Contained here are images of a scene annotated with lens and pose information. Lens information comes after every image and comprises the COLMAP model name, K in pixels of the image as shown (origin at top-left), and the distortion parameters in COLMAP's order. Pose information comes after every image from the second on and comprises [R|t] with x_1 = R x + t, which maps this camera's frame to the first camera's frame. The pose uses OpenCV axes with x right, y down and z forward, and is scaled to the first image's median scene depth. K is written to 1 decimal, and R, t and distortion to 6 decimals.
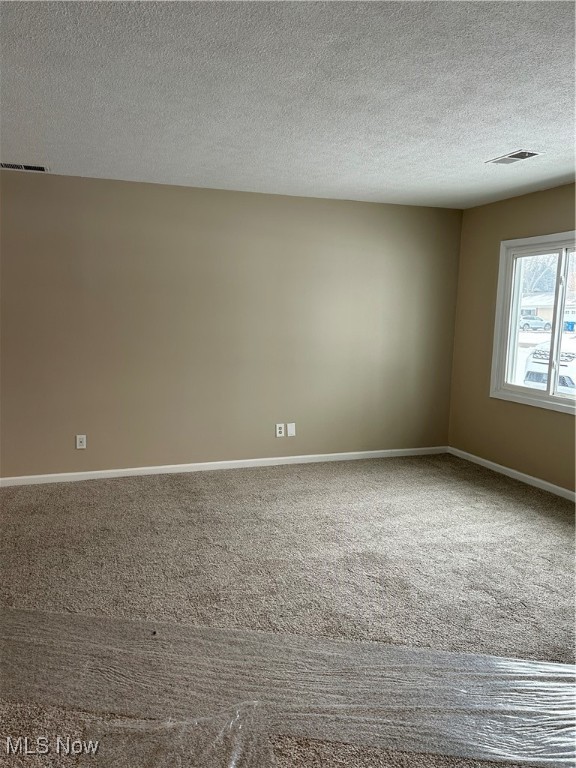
lens RADIAL K [[588.1, 0, 288.0], [0, 588.1, 384.0], [0, 0, 1]] dist [0.002282, -0.001614]
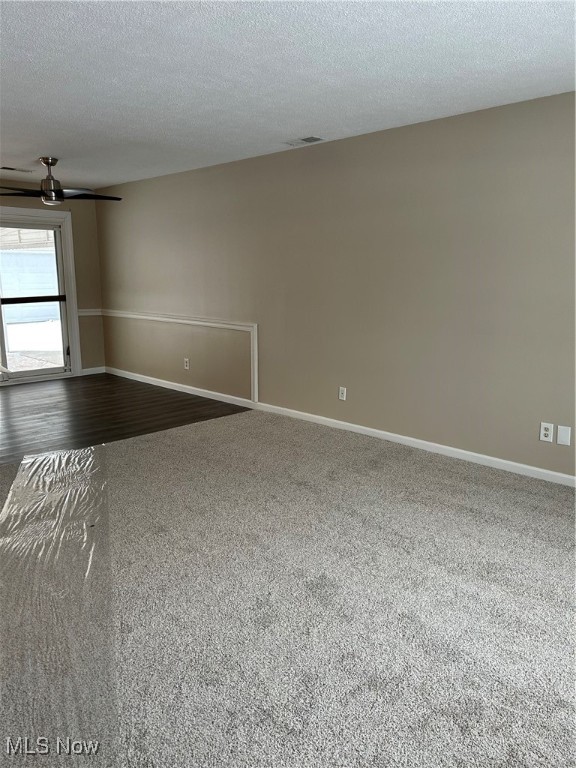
lens RADIAL K [[588.1, 0, 288.0], [0, 588.1, 384.0], [0, 0, 1]] dist [0.002282, -0.001614]
pose [[0.412732, 0.157071, -0.897207, 0.521842], [-0.110209, 0.986394, 0.121986, -0.034754], [0.904160, 0.048533, 0.424428, 0.423083]]
